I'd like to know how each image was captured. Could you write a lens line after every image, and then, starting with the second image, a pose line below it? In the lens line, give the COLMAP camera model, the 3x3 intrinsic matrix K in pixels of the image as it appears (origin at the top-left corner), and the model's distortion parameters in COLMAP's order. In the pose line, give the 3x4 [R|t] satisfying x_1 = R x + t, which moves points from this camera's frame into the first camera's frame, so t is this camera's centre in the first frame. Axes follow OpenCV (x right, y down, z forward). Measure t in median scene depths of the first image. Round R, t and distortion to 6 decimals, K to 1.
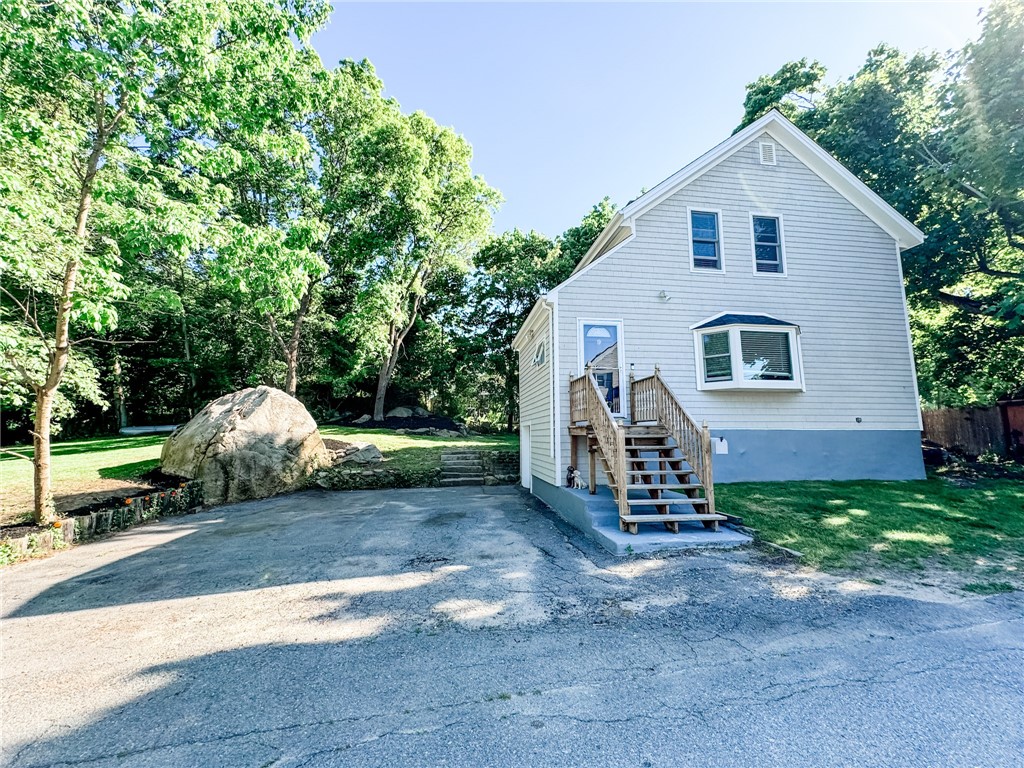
lens RADIAL K [[411.1, 0, 512.0], [0, 411.1, 384.0], [0, 0, 1]] dist [-0.001377, -0.000111]
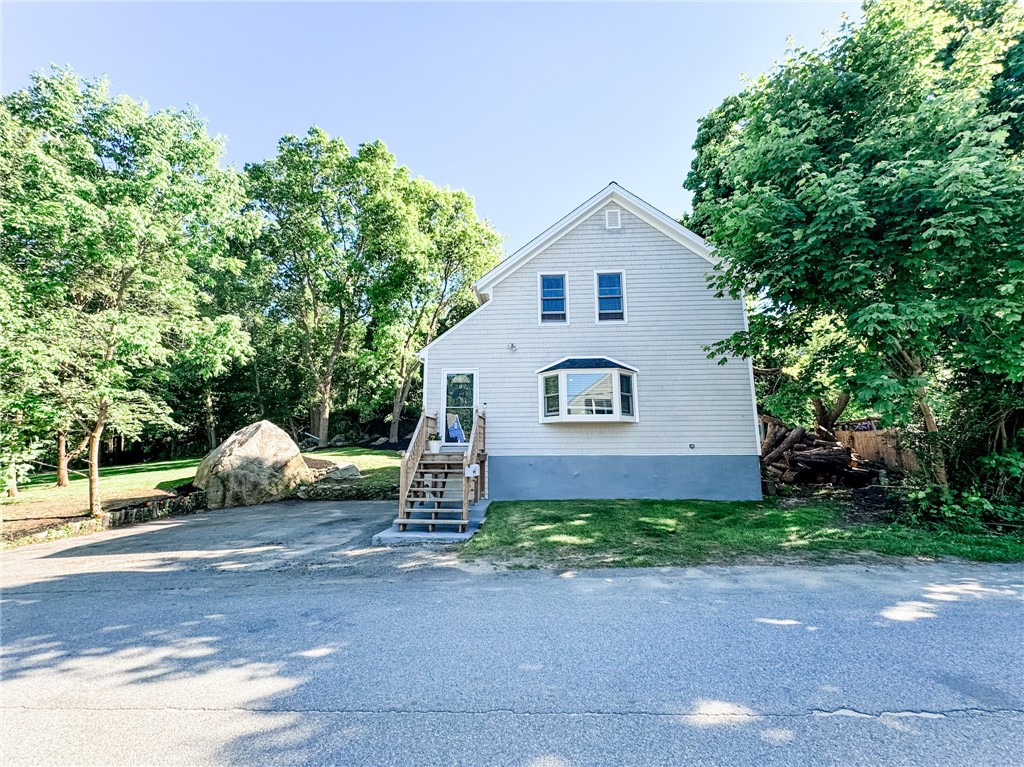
lens RADIAL K [[418.3, 0, 512.0], [0, 418.3, 383.5], [0, 0, 1]] dist [-0.000400, 0.000017]
pose [[0.980344, -0.034564, -0.194244, 0.560890], [0.027525, 0.998867, -0.038823, -0.051350], [0.195366, 0.032713, 0.980185, -0.220846]]
